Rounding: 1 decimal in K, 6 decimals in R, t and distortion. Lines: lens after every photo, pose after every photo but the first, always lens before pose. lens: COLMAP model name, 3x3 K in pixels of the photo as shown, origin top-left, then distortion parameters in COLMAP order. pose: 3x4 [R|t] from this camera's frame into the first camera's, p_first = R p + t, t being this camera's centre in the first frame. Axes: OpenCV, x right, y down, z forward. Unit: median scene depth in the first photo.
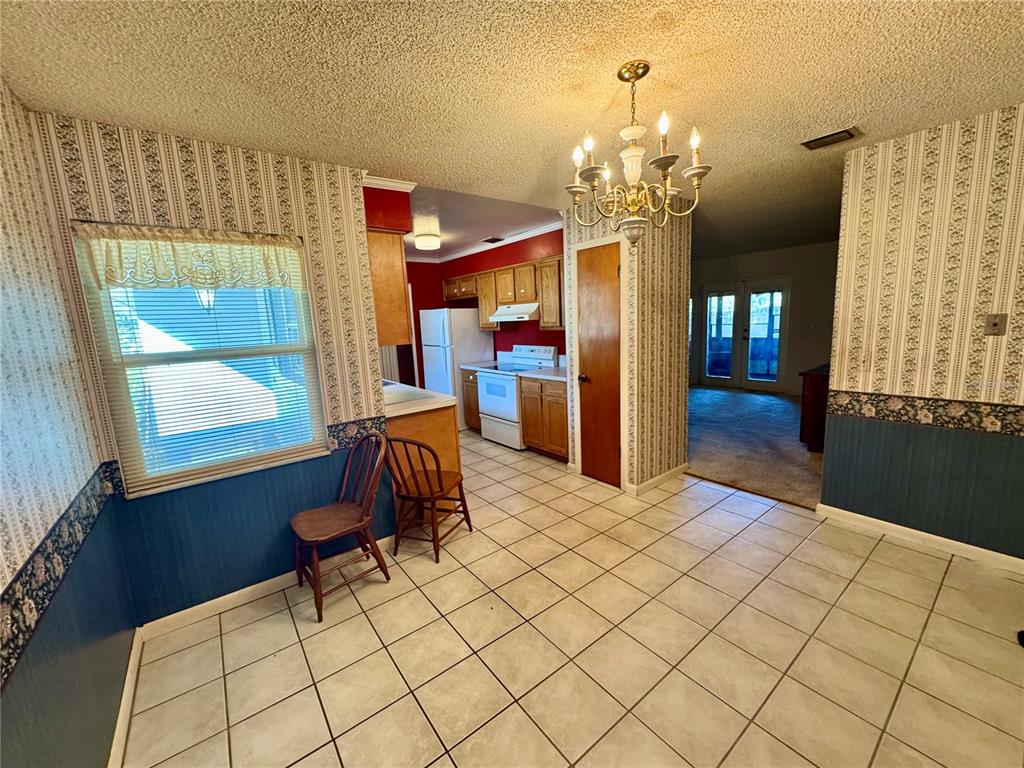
lens RADIAL K [[409.5, 0, 511.2], [0, 409.5, 381.0], [0, 0, 1]] dist [0.000351, -0.000065]
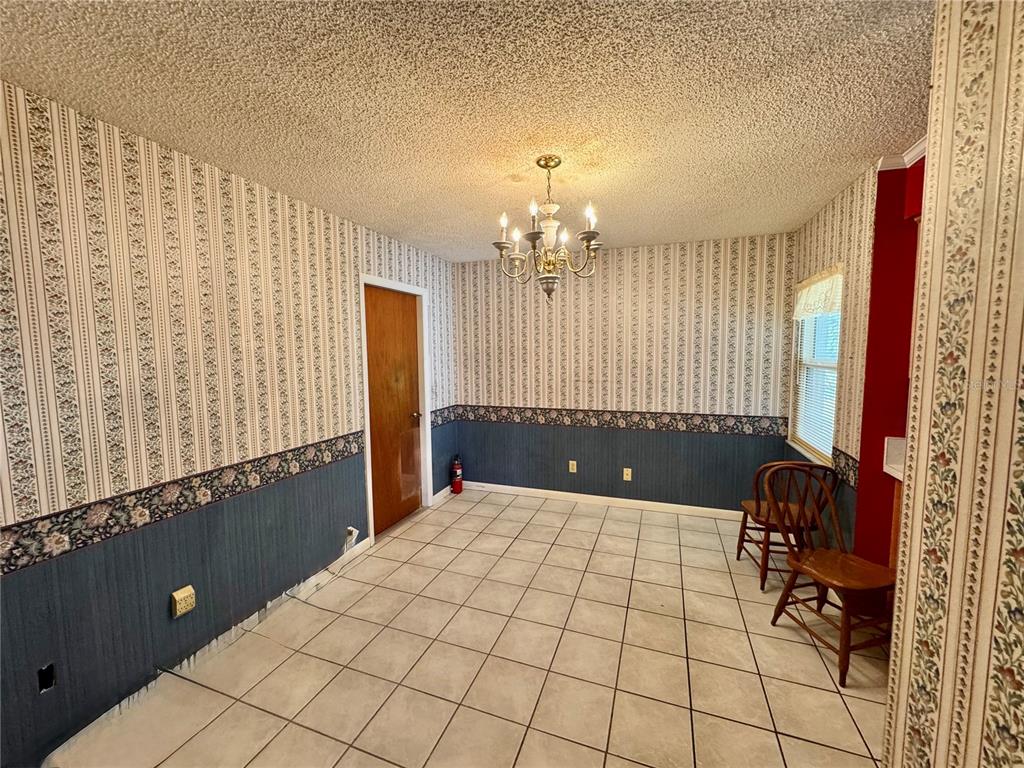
lens RADIAL K [[409.5, 0, 510.5], [0, 409.5, 382.1], [0, 0, 1]] dist [0.000351, -0.000065]
pose [[-0.843031, 0.095524, -0.529315, 0.716290], [-0.037593, 0.971232, 0.235150, -0.243085], [0.536550, 0.218137, -0.815187, 1.334689]]
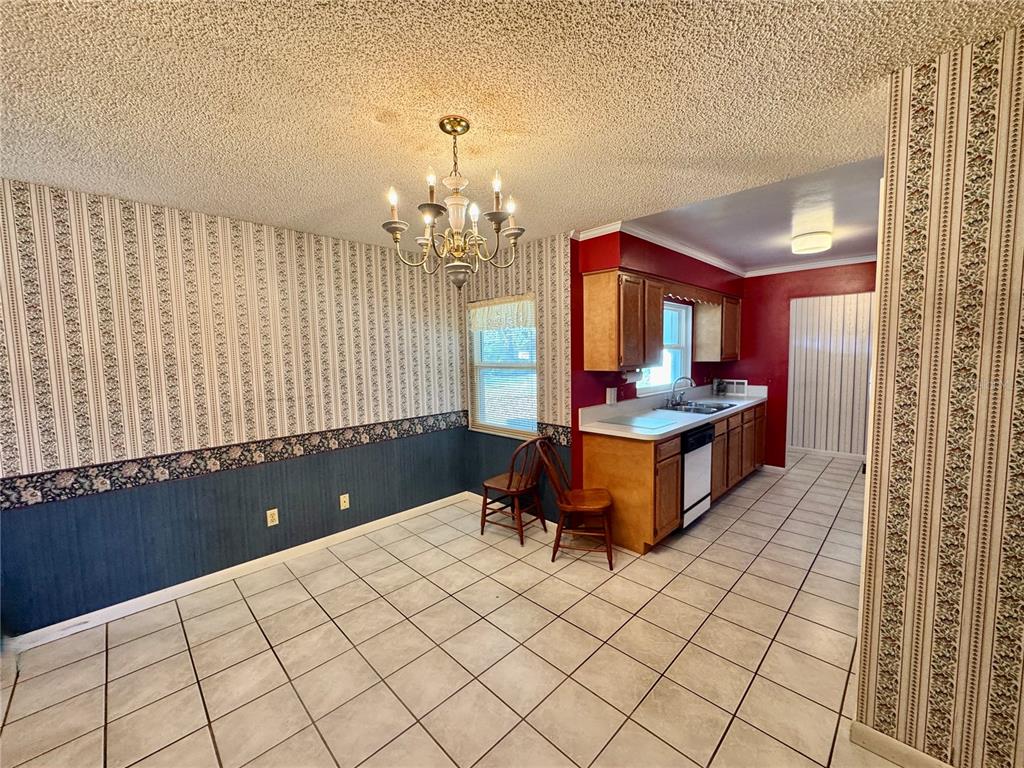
lens RADIAL K [[409.5, 0, 514.2], [0, 409.5, 382.0], [0, 0, 1]] dist [0.000351, -0.000065]
pose [[0.135817, 0.114676, -0.984075, 0.896667], [-0.144214, 0.984987, 0.094878, -0.145923], [0.980182, 0.129032, 0.150316, 0.678493]]
